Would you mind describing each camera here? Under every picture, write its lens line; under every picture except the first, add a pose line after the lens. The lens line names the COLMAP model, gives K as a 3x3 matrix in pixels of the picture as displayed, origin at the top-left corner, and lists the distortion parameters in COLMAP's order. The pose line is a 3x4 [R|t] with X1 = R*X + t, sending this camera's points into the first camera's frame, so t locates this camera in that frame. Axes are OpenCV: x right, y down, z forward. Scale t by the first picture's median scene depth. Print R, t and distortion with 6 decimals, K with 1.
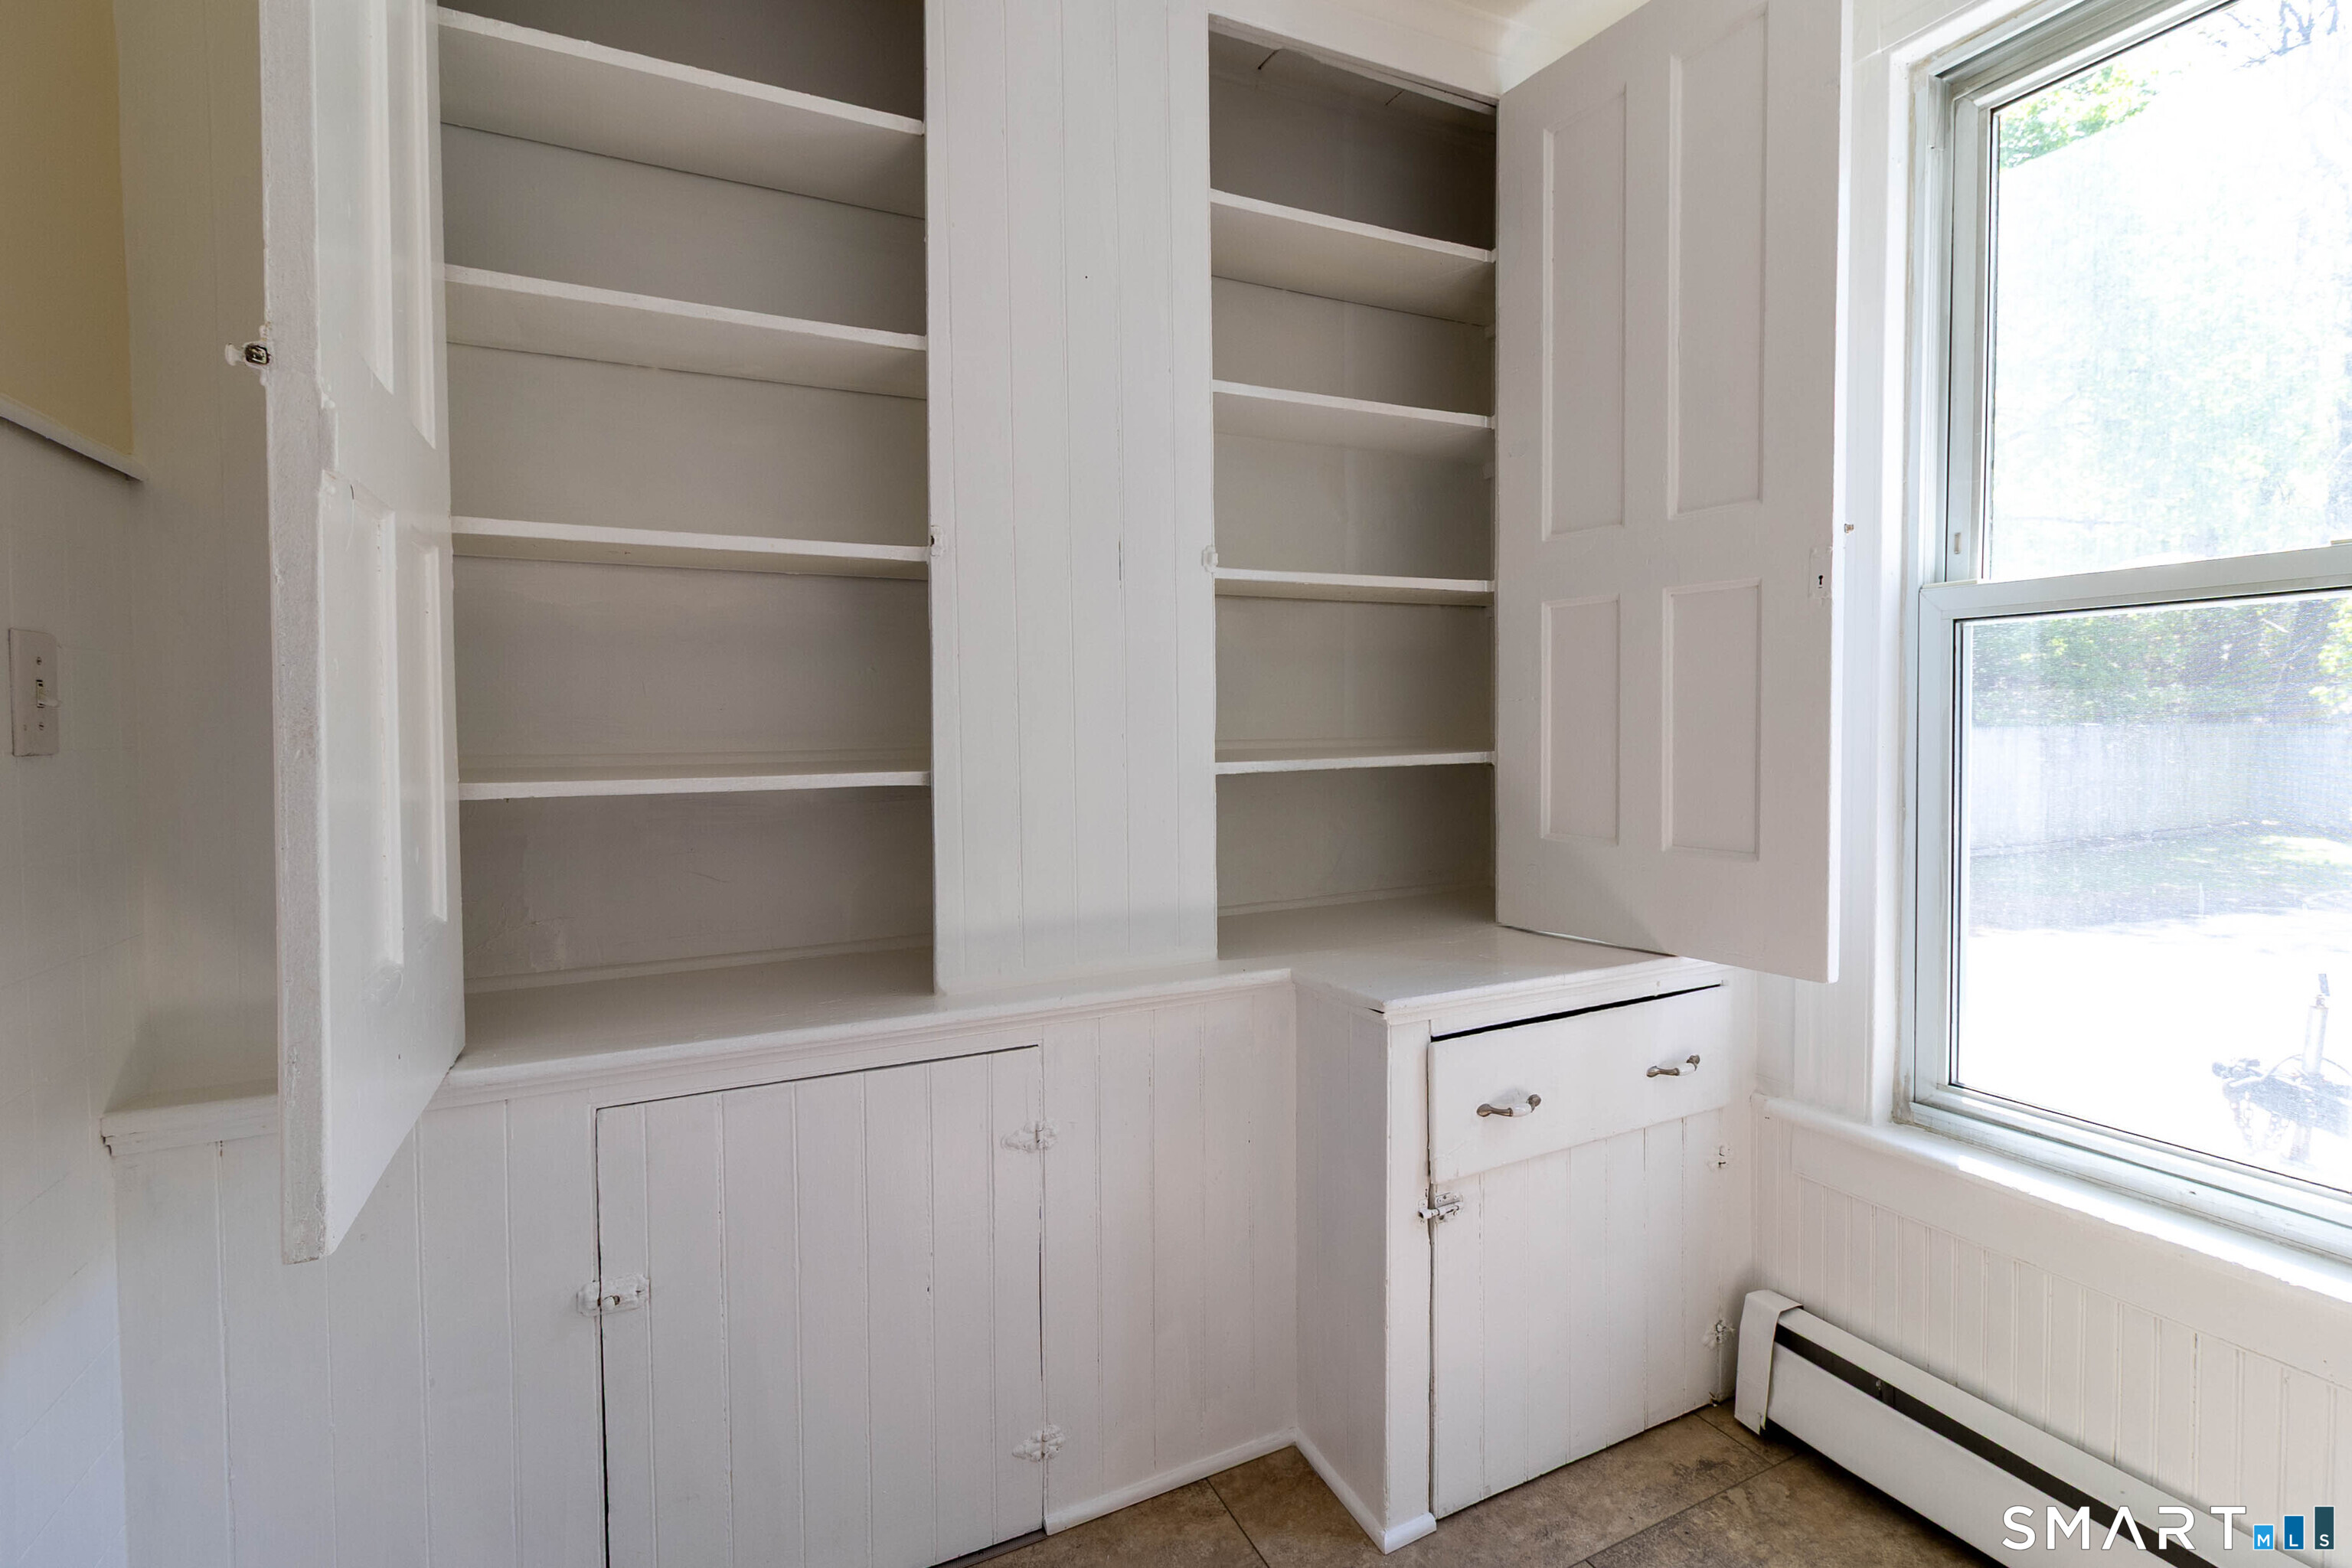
lens RADIAL K [[1082.5, 0, 1199.0], [0, 1082.5, 761.4], [0, 0, 1]] dist [0.004978, 0.000504]
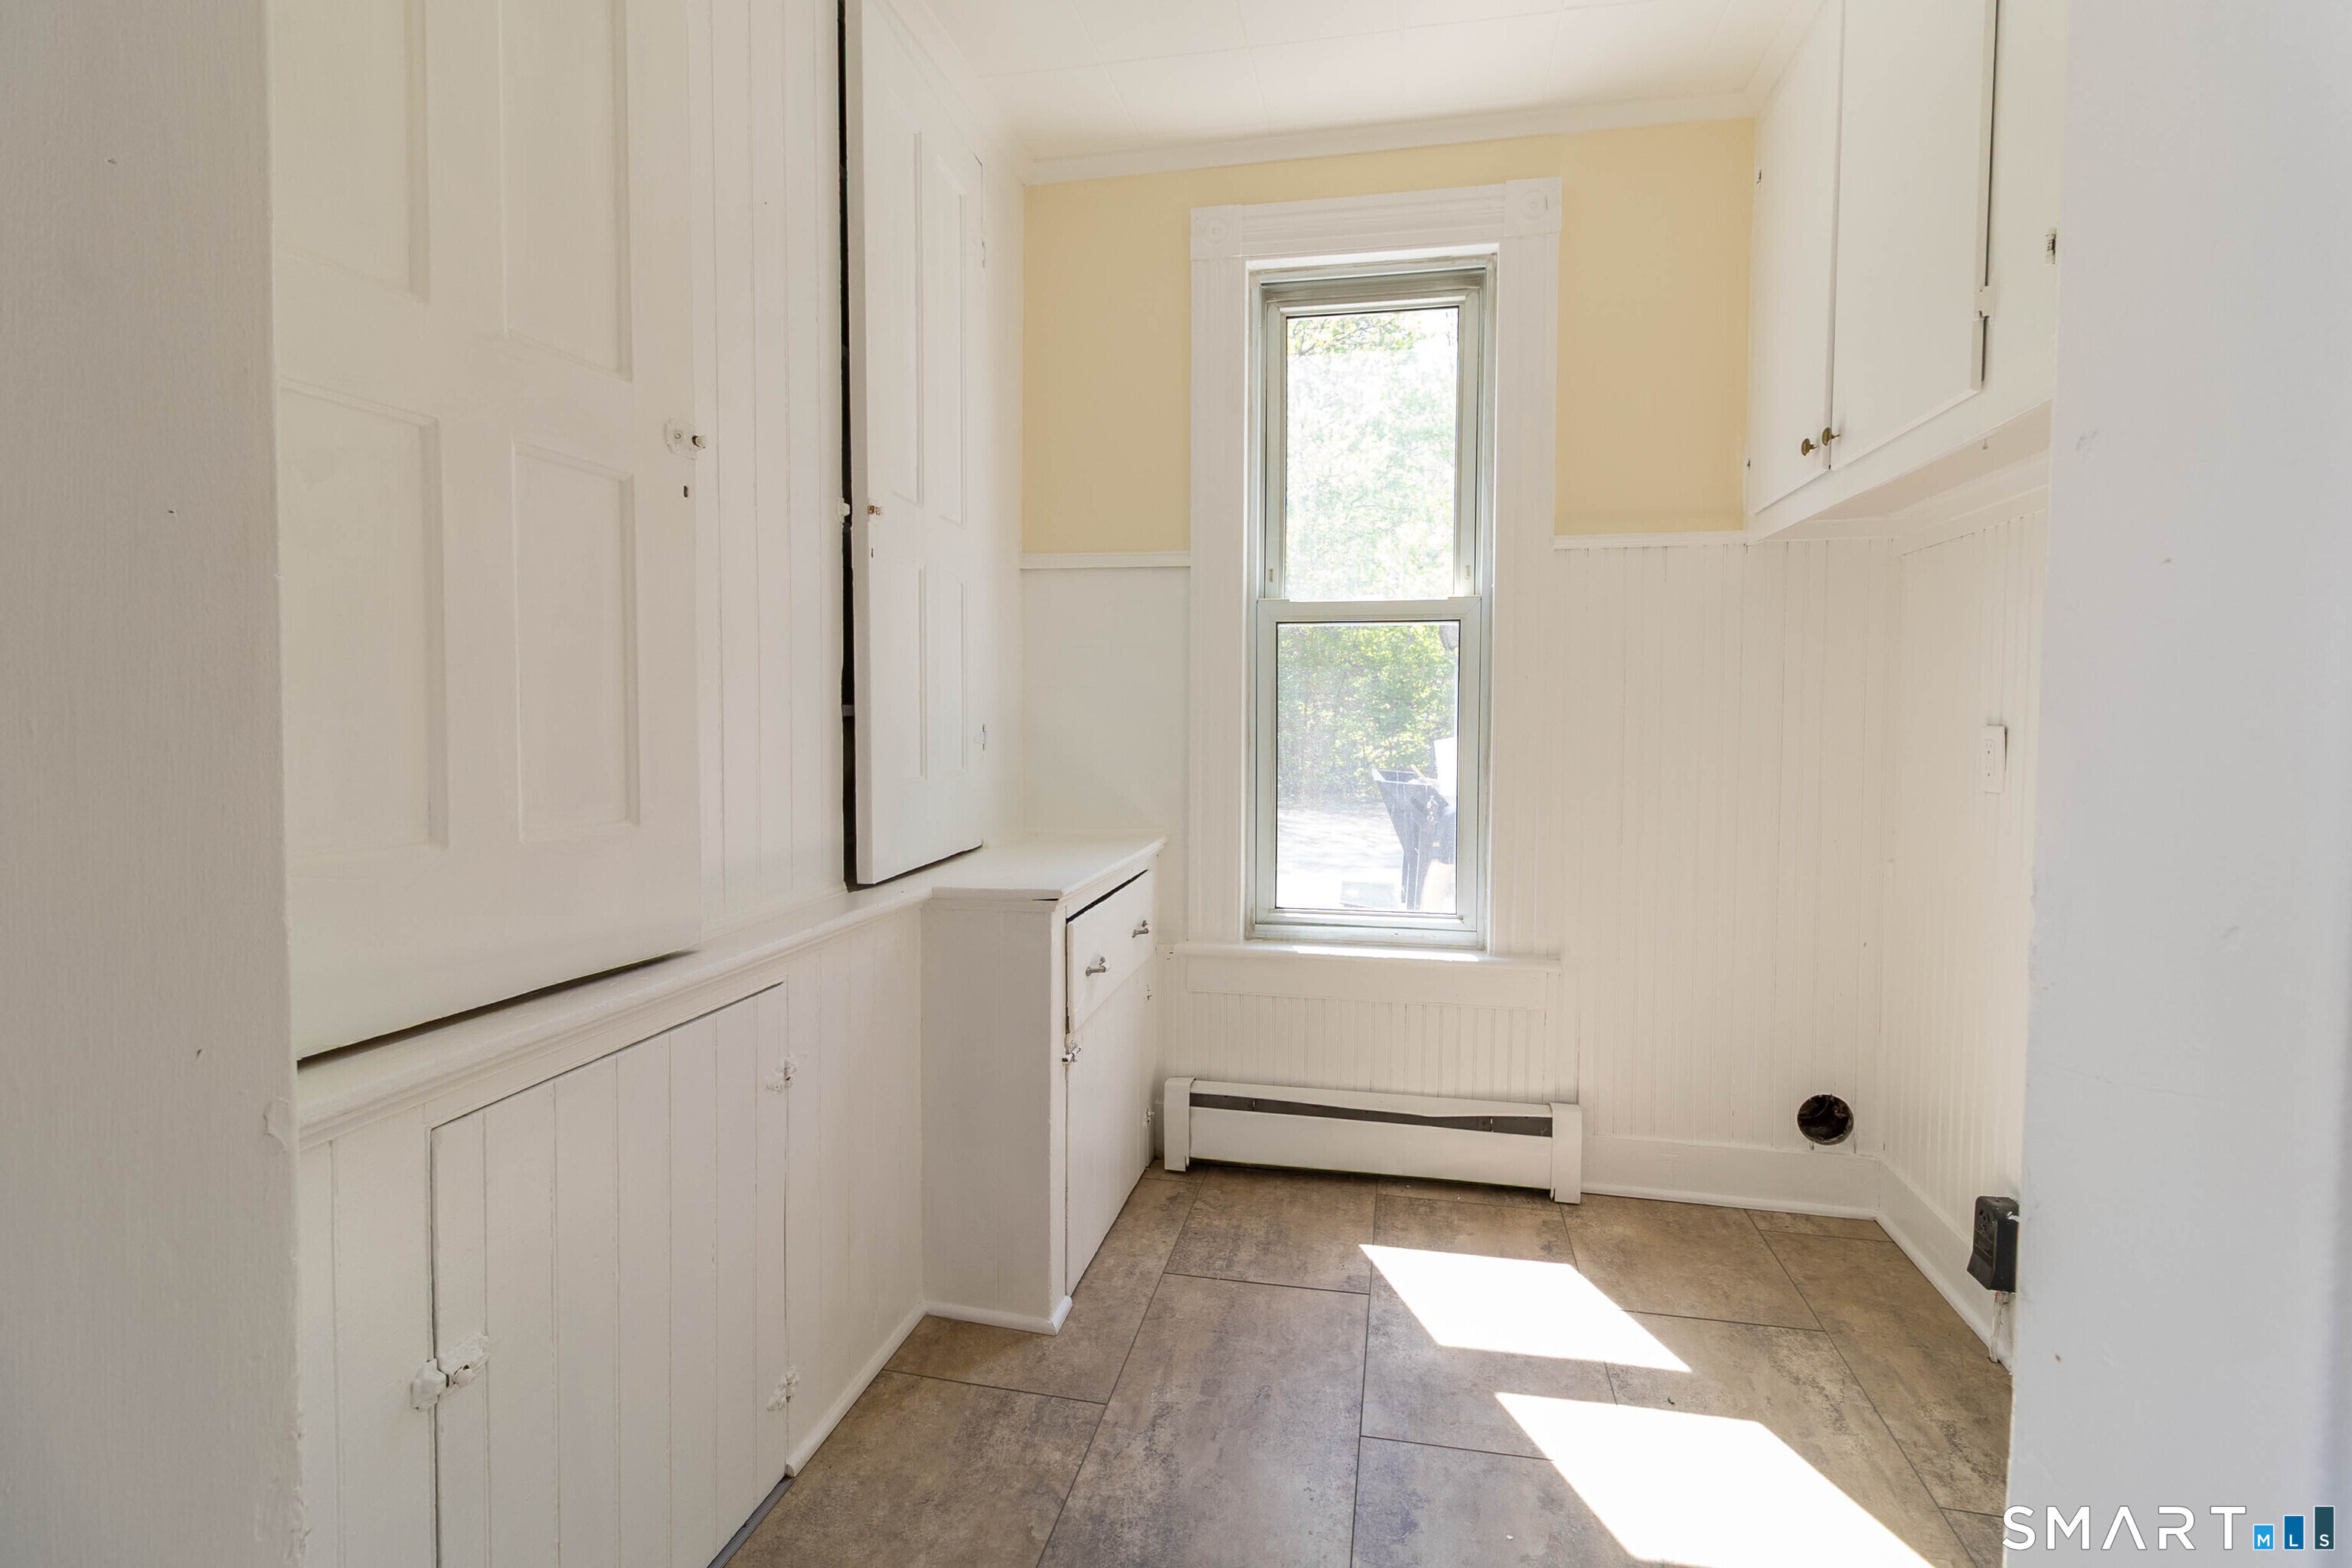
lens RADIAL K [[1082.5, 0, 1199.0], [0, 1082.5, 761.4], [0, 0, 1]] dist [0.004978, 0.000504]
pose [[0.611743, -0.022293, 0.790742, -0.661570], [0.018758, 0.999731, 0.013674, 0.053393], [-0.790834, 0.006468, 0.611996, 0.096661]]
